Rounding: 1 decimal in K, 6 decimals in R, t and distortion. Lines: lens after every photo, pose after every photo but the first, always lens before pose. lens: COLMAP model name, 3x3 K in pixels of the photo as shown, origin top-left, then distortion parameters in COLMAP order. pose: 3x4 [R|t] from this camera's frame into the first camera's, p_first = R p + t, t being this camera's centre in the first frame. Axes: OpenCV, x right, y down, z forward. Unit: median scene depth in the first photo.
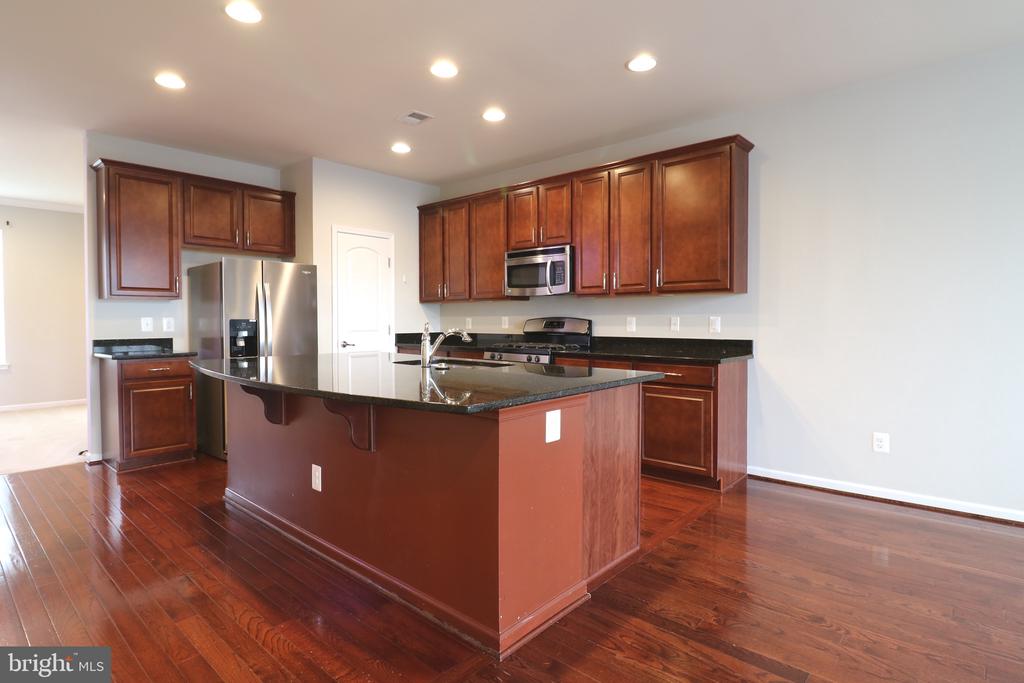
lens RADIAL K [[531.7, 0, 515.8], [0, 531.7, 332.7], [0, 0, 1]] dist [-0.002658, -0.004810]
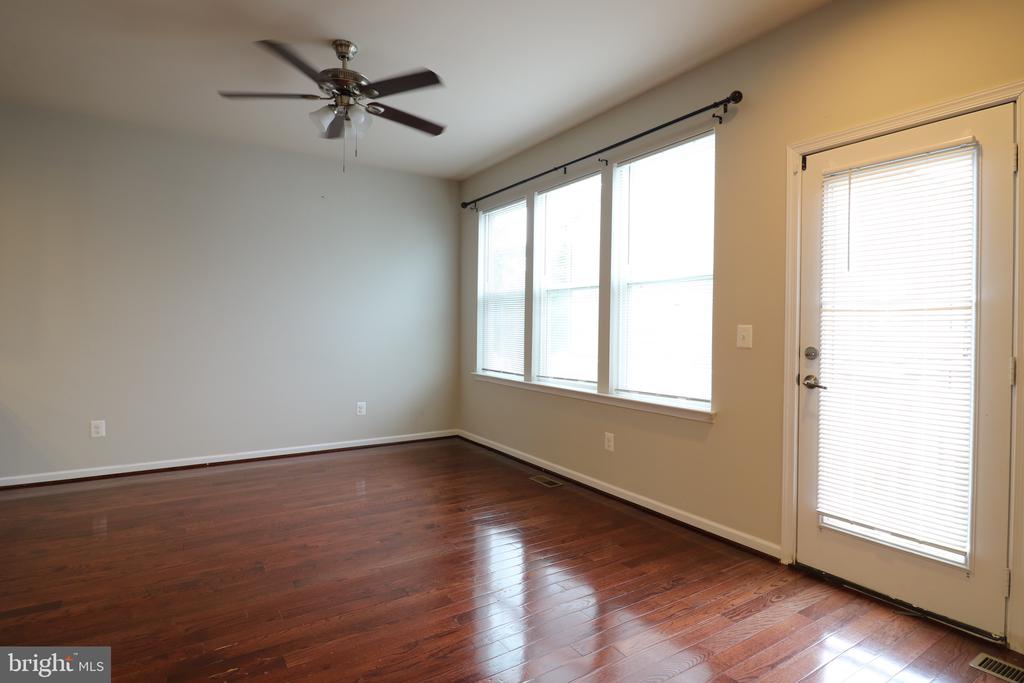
lens RADIAL K [[531.7, 0, 515.2], [0, 531.7, 327.9], [0, 0, 1]] dist [-0.002658, -0.004810]
pose [[0.265265, 0.004777, 0.964164, -0.157205], [0.011065, 0.999907, -0.007998, 0.002822], [-0.964112, 0.012790, 0.265187, -0.162703]]
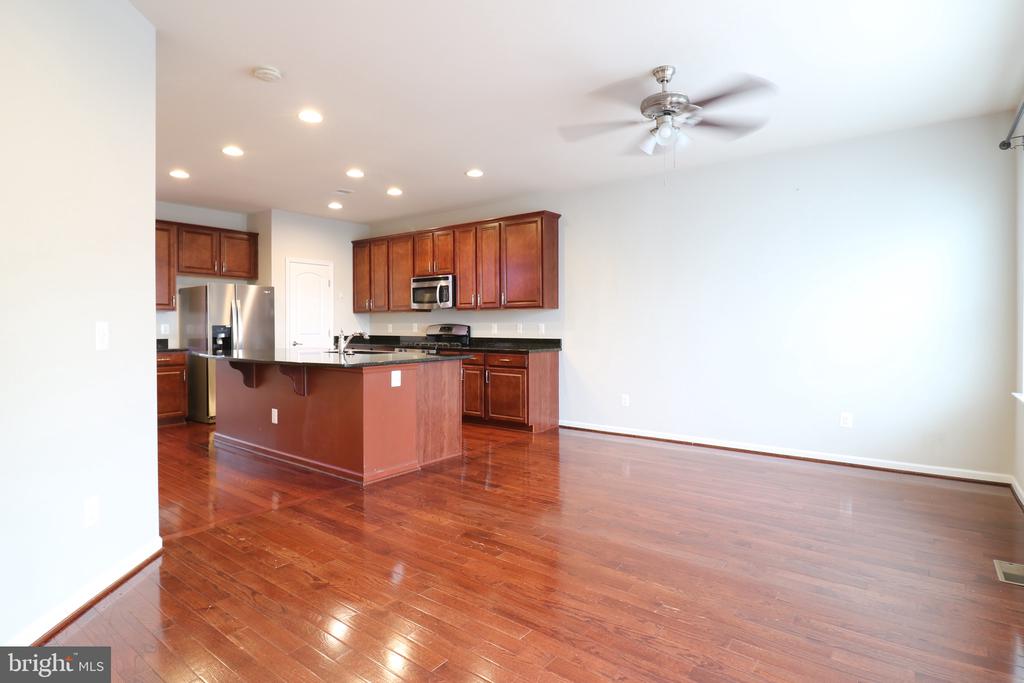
lens RADIAL K [[531.7, 0, 514.5], [0, 531.7, 331.9], [0, 0, 1]] dist [-0.002658, -0.004810]
pose [[0.997569, -0.000231, 0.069687, 0.180057], [0.001063, 0.999929, -0.011896, 0.010700], [-0.069679, 0.011941, 0.997498, -0.496358]]
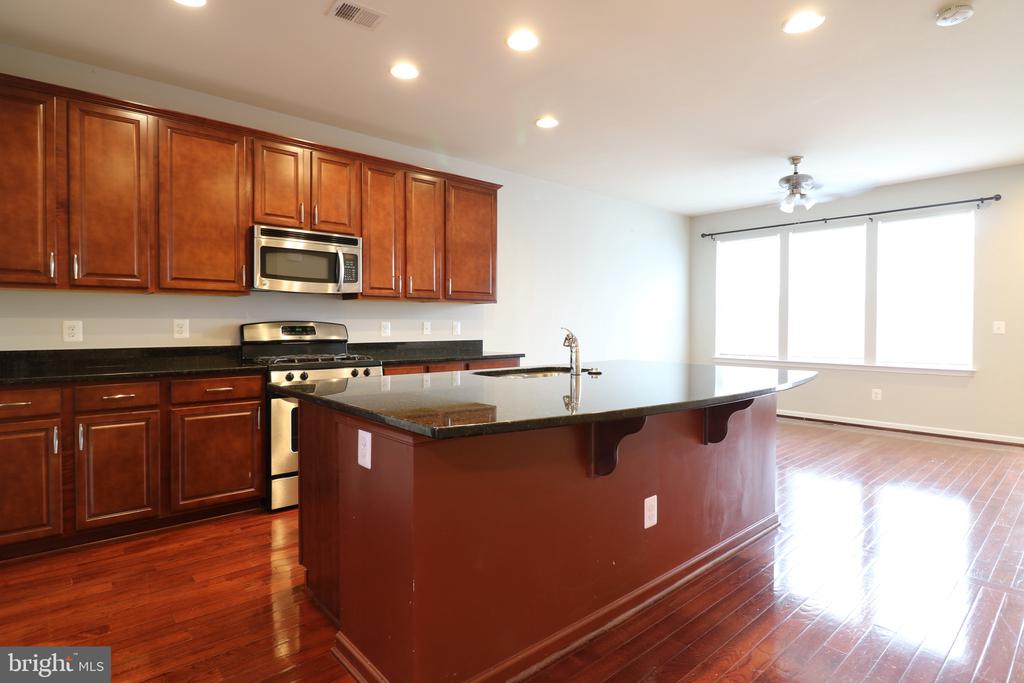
lens RADIAL K [[531.7, 0, 519.5], [0, 531.7, 327.8], [0, 0, 1]] dist [-0.002658, -0.004810]
pose [[0.113880, -0.003614, 0.993488, -0.764991], [0.022795, 0.999740, 0.001024, -0.014278], [-0.993233, 0.022529, 0.113933, 0.684849]]
